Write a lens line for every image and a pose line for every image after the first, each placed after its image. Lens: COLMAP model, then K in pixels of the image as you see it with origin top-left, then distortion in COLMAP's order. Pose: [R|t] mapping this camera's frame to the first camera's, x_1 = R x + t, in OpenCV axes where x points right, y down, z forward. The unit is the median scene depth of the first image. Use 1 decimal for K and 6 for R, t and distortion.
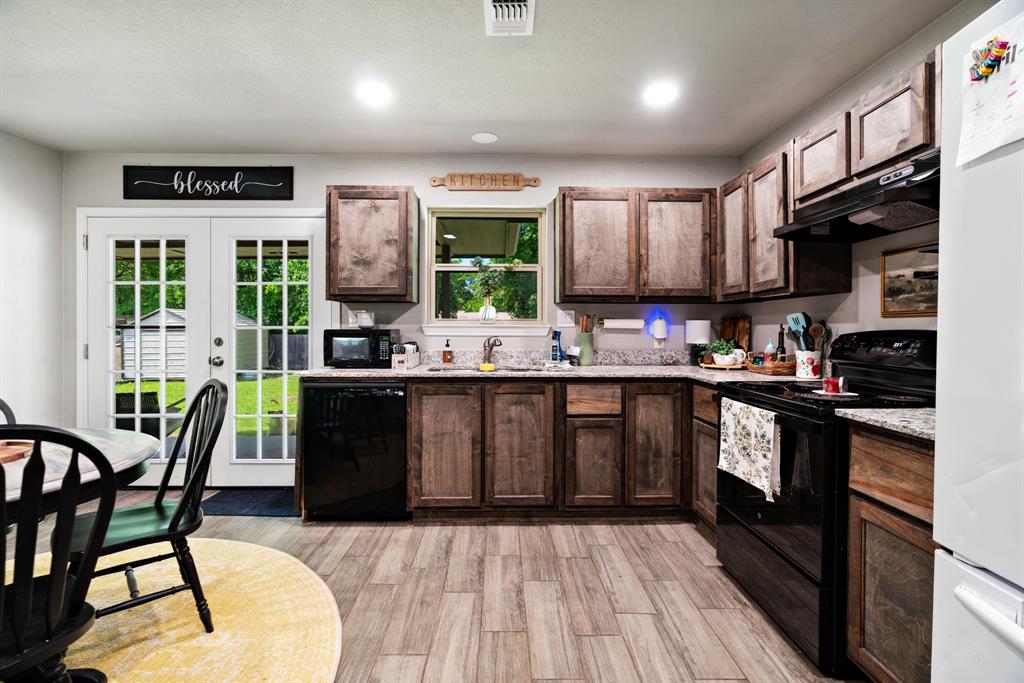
lens RADIAL K [[449.0, 0, 511.8], [0, 449.0, 333.3], [0, 0, 1]] dist [-0.002590, -0.000049]
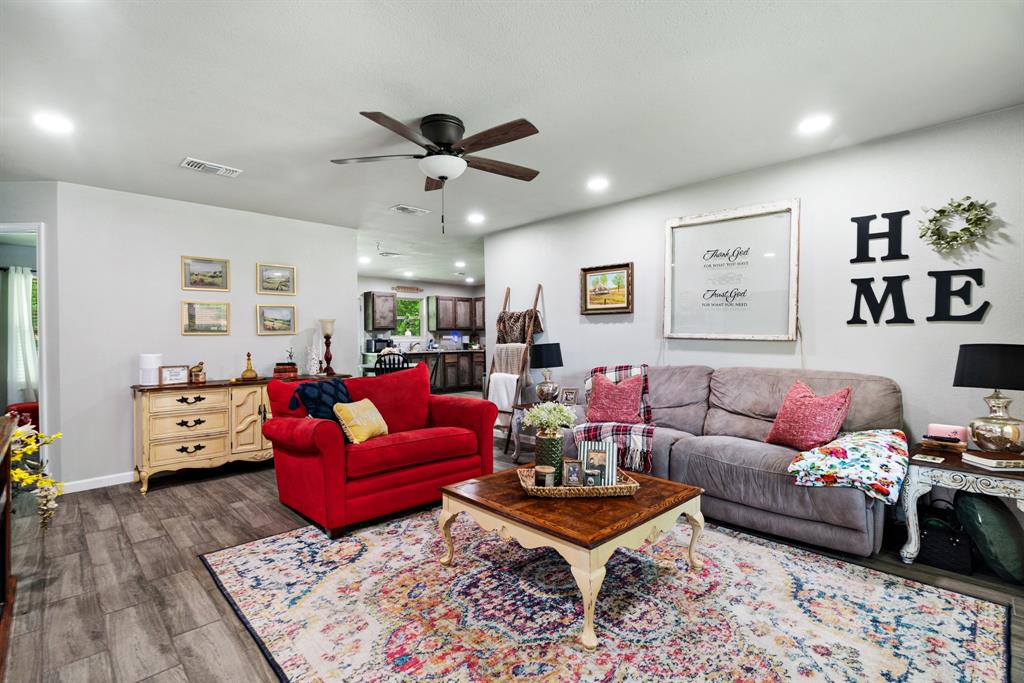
lens RADIAL K [[469.2, 0, 510.9], [0, 469.2, 342.8], [0, 0, 1]] dist [-0.002215, -0.000257]
pose [[0.725133, -0.014516, 0.688456, -1.856910], [0.011377, 0.999894, 0.009100, -0.006243], [-0.688515, 0.001234, 0.725221, -1.863147]]
